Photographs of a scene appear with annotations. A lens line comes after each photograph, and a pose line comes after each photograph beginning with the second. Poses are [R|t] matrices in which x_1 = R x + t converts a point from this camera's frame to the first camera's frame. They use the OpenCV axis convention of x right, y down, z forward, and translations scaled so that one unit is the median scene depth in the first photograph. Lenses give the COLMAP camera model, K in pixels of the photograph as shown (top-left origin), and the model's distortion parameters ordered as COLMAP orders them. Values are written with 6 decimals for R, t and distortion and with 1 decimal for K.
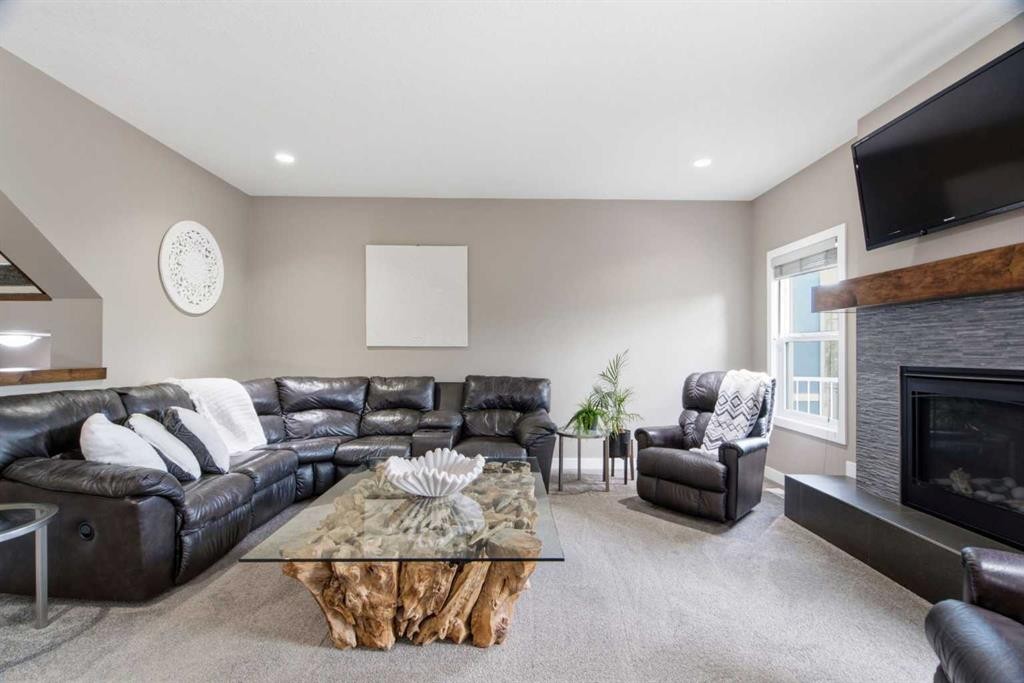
lens RADIAL K [[466.6, 0, 511.9], [0, 466.6, 346.5], [0, 0, 1]] dist [0.001762, 0.000107]
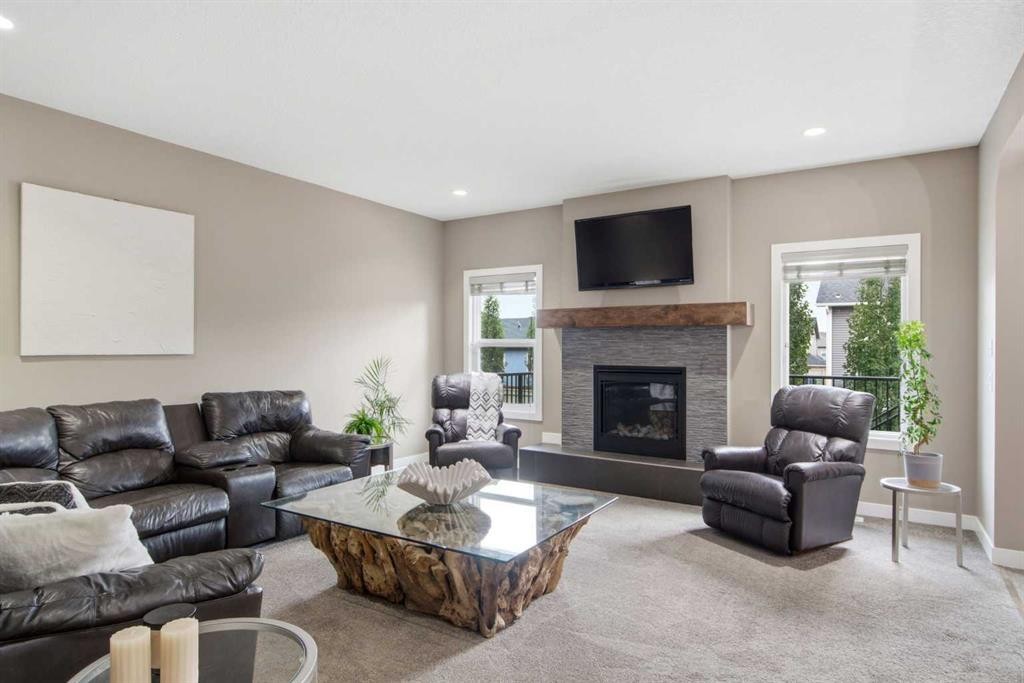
lens RADIAL K [[576.8, 0, 514.0], [0, 576.8, 345.4], [0, 0, 1]] dist [0.000874, -0.000321]
pose [[0.546040, -0.003385, 0.837752, -0.984919], [-0.007541, 0.999931, 0.008955, -0.042229], [-0.837725, -0.011207, 0.545977, 0.143433]]
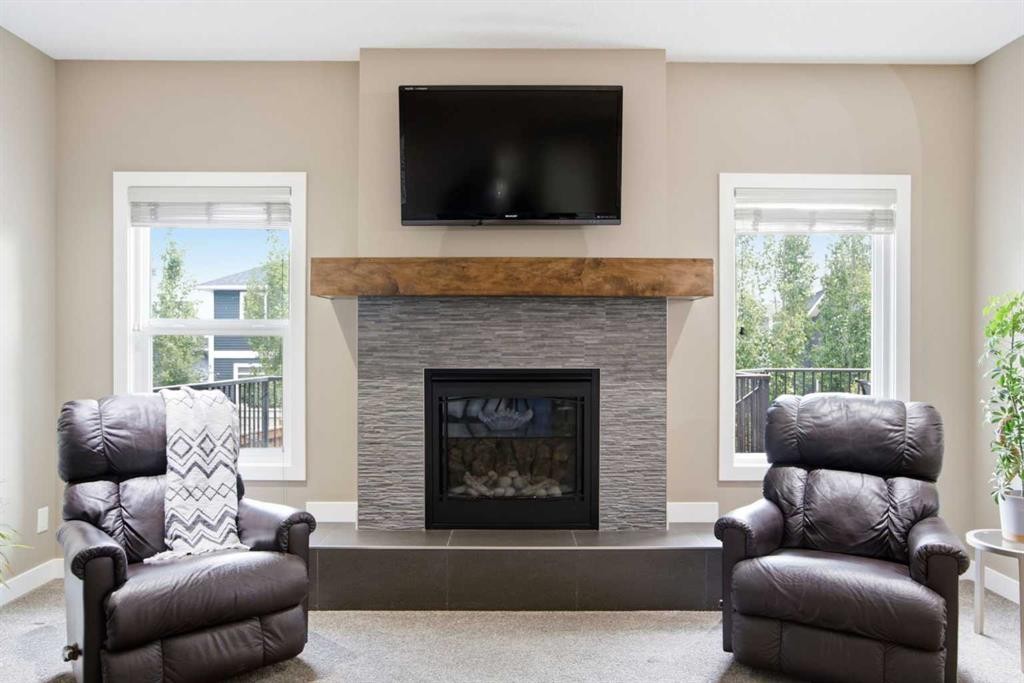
lens RADIAL K [[694.5, 0, 511.2], [0, 694.5, 343.4], [0, 0, 1]] dist [-0.068512, 0.101085]
pose [[0.008012, -0.007690, 0.999938, -0.428399], [-0.010787, 0.999912, 0.007777, -0.015760], [-0.999910, -0.010849, 0.007928, 0.830893]]
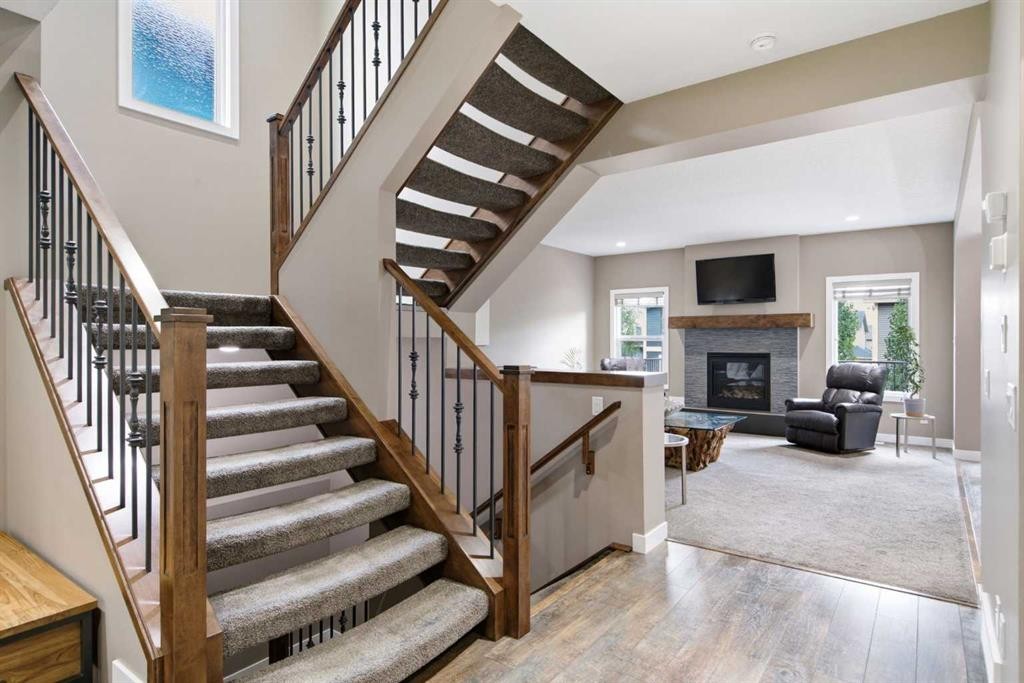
lens RADIAL K [[567.2, 0, 513.4], [0, 567.2, 341.9], [0, 0, 1]] dist [0.007864, -0.001876]
pose [[0.605643, -0.009020, 0.795685, -2.229062], [-0.003378, 0.999898, 0.013907, -0.053807], [-0.795729, -0.011110, 0.605551, -0.021901]]
